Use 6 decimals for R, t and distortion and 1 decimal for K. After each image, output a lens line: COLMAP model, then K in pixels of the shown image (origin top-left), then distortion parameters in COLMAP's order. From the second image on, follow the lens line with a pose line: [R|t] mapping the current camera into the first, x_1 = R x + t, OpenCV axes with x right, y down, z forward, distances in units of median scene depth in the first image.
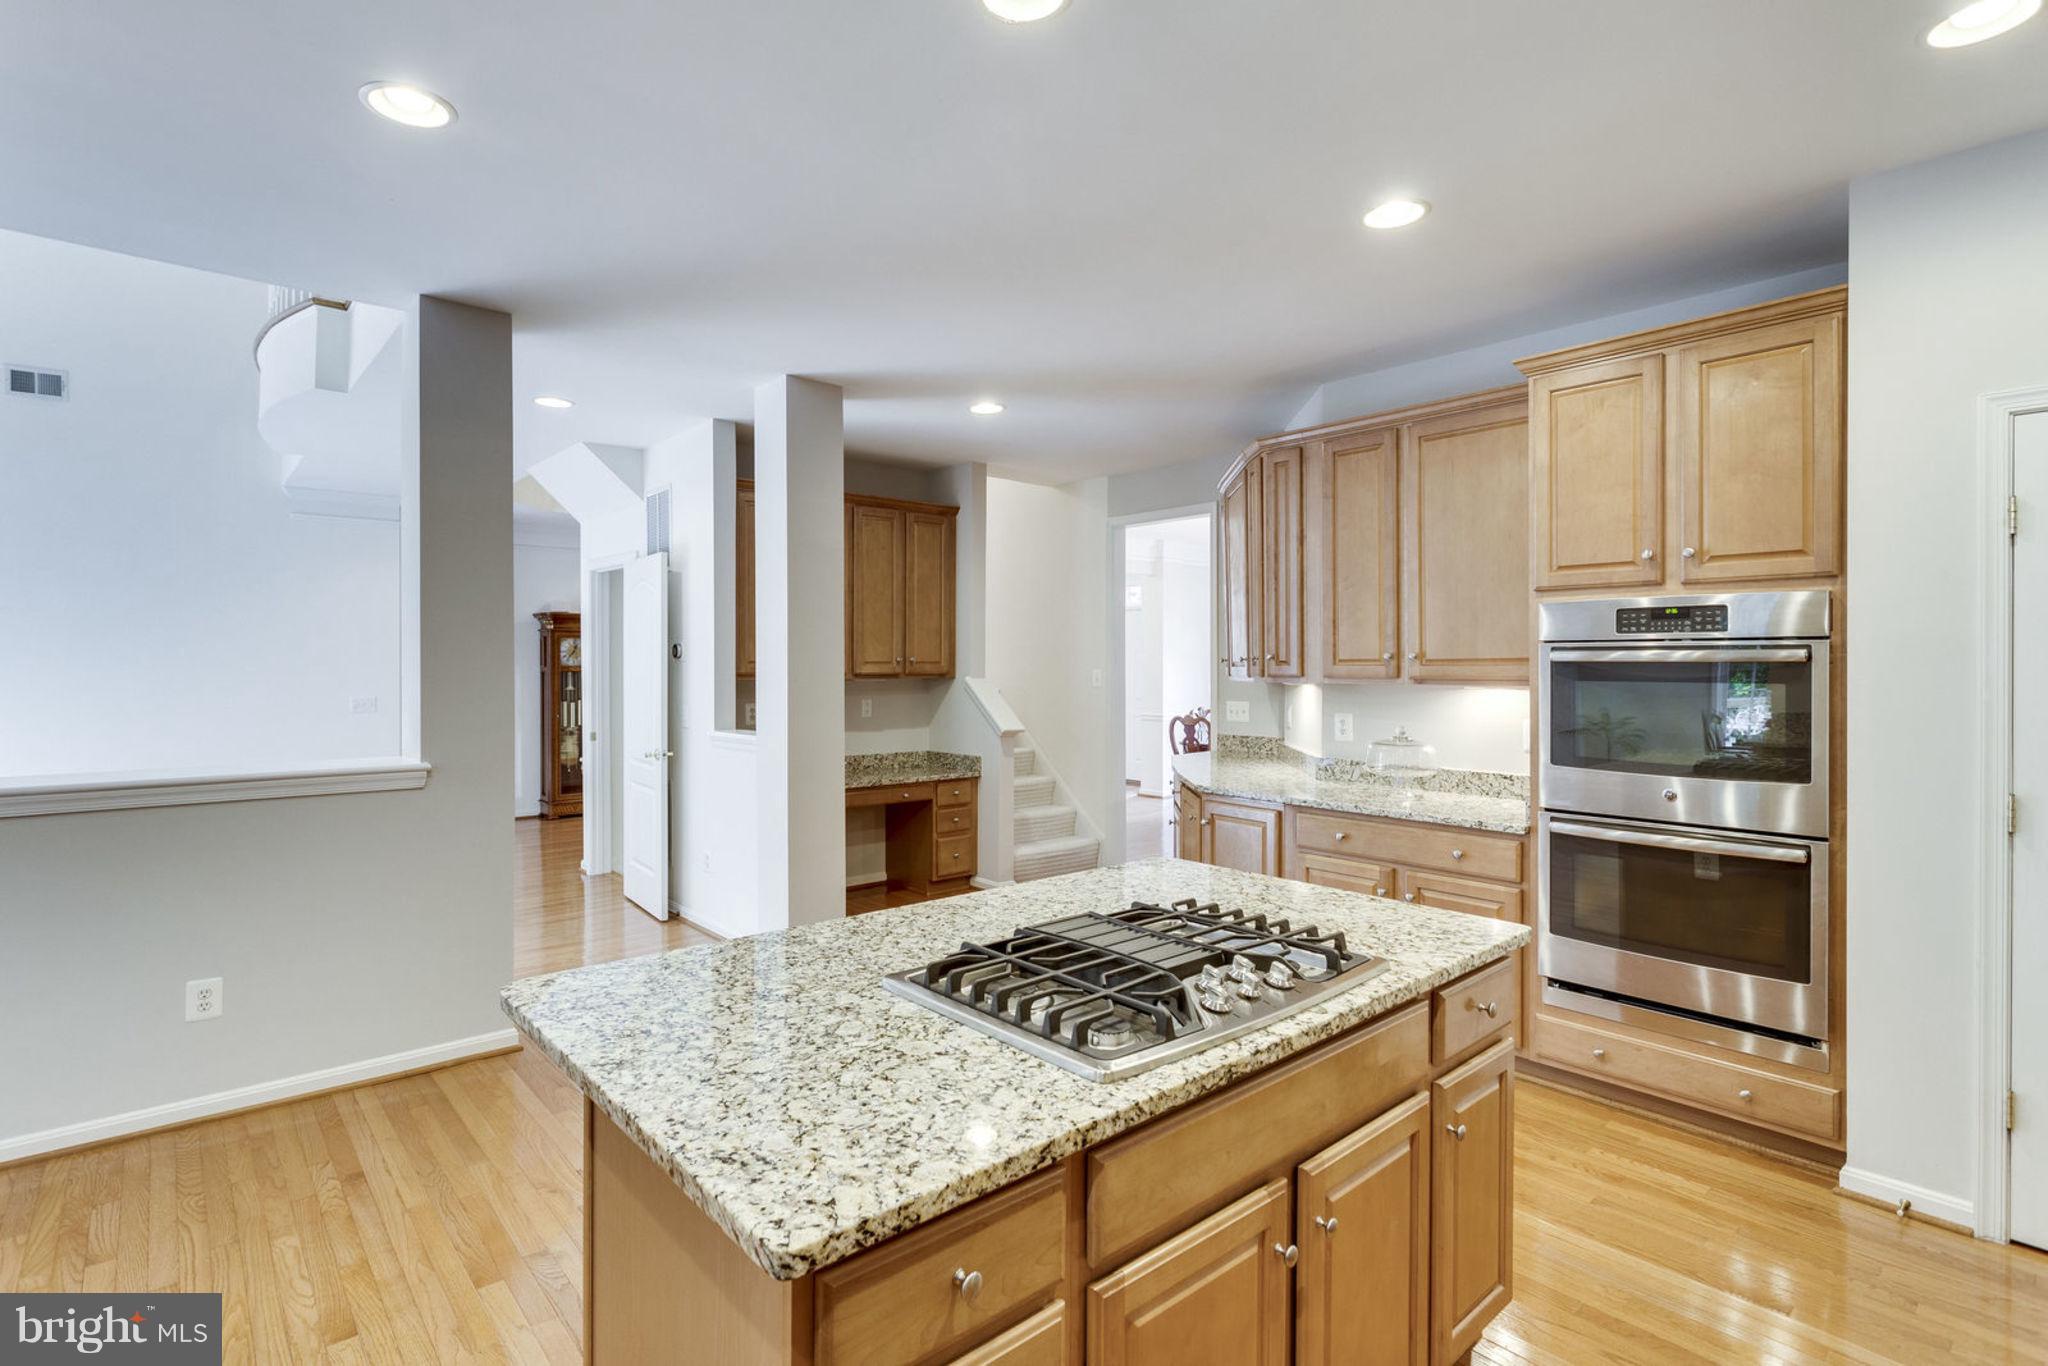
lens RADIAL K [[975.1, 0, 1022.0], [0, 975.1, 671.8], [0, 0, 1]] dist [0.002572, 0.001716]
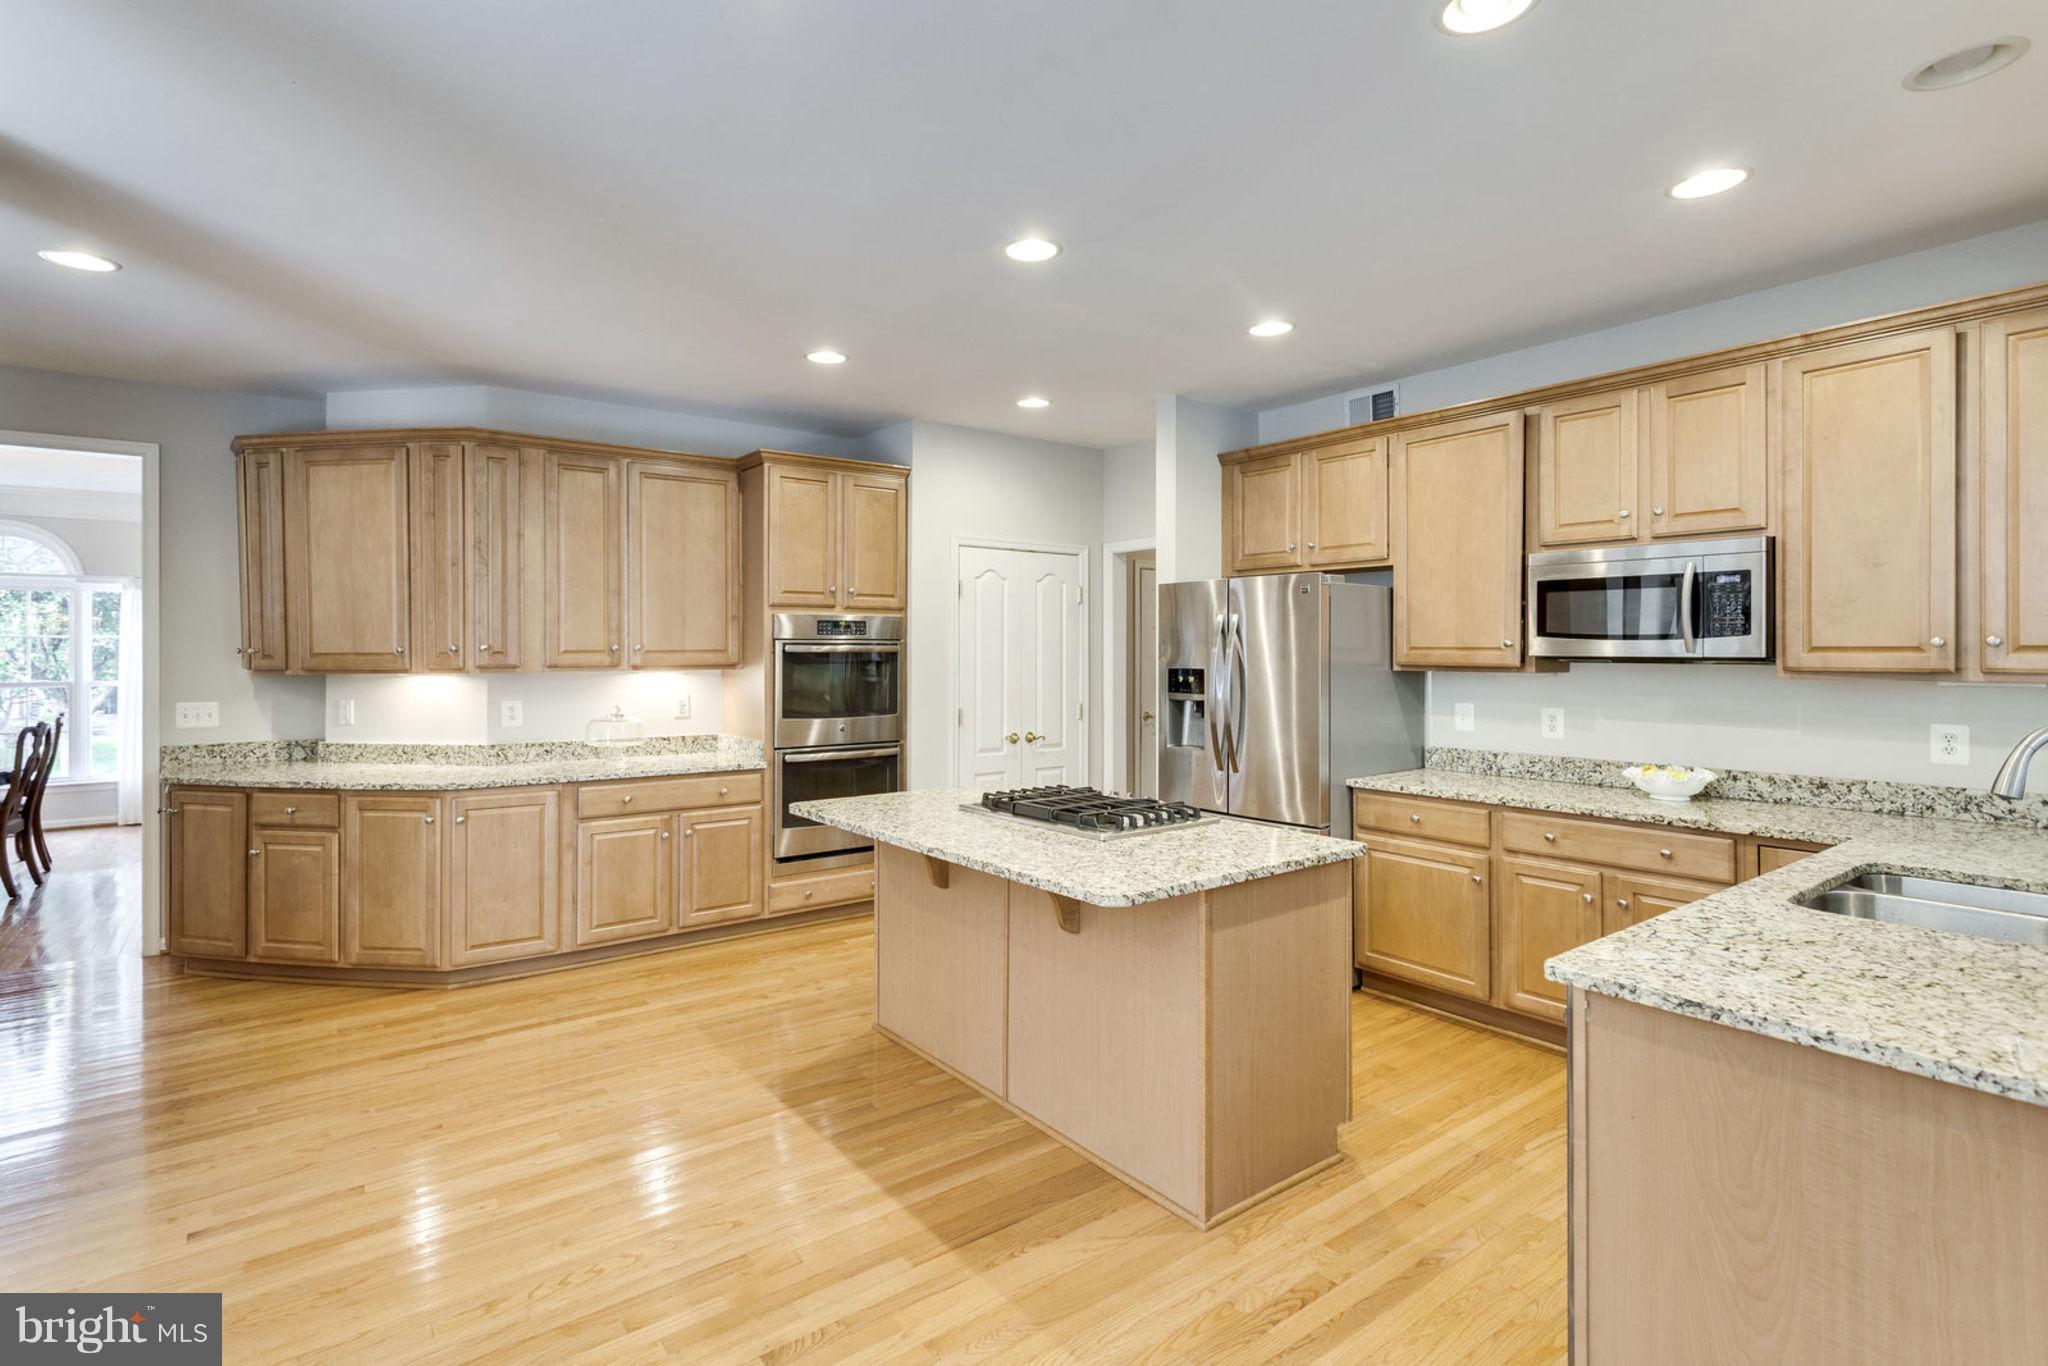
lens RADIAL K [[975.1, 0, 1004.2], [0, 975.1, 649.0], [0, 0, 1]] dist [0.002572, 0.001716]
pose [[0.078234, -0.004338, 0.996926, -0.984839], [0.010222, 0.999941, 0.003549, -0.017392], [-0.996883, 0.009913, 0.078273, 0.535465]]
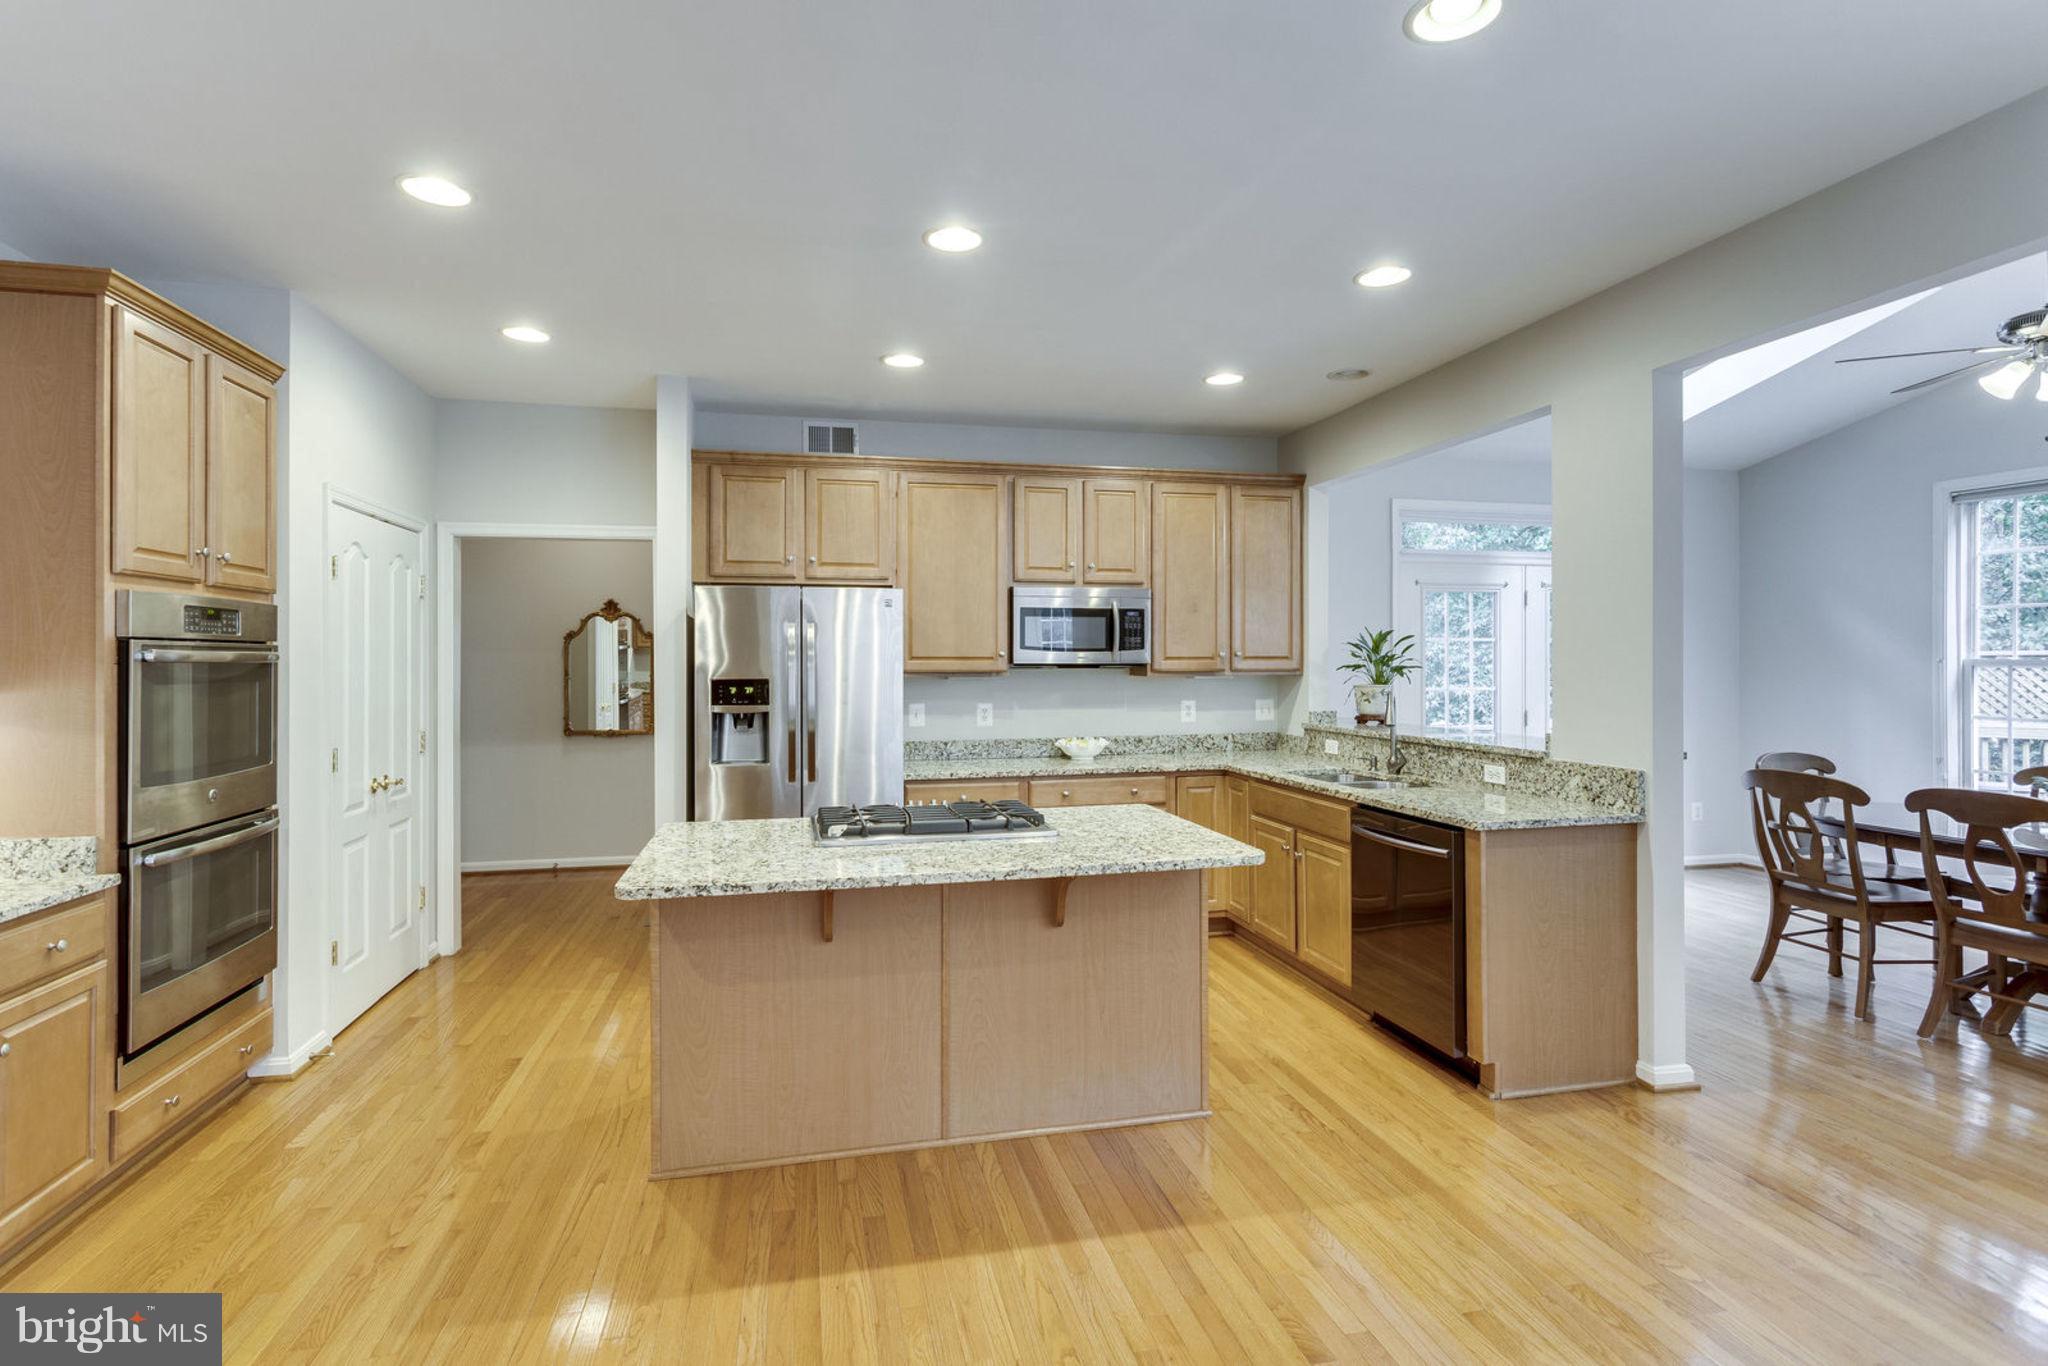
lens RADIAL K [[975.1, 0, 1011.7], [0, 975.1, 663.3], [0, 0, 1]] dist [0.002572, 0.001716]
pose [[-0.874112, -0.004495, 0.485704, -0.513322], [0.001857, 0.999919, 0.012596, -0.018402], [-0.485721, 0.011913, -0.874033, 1.368975]]
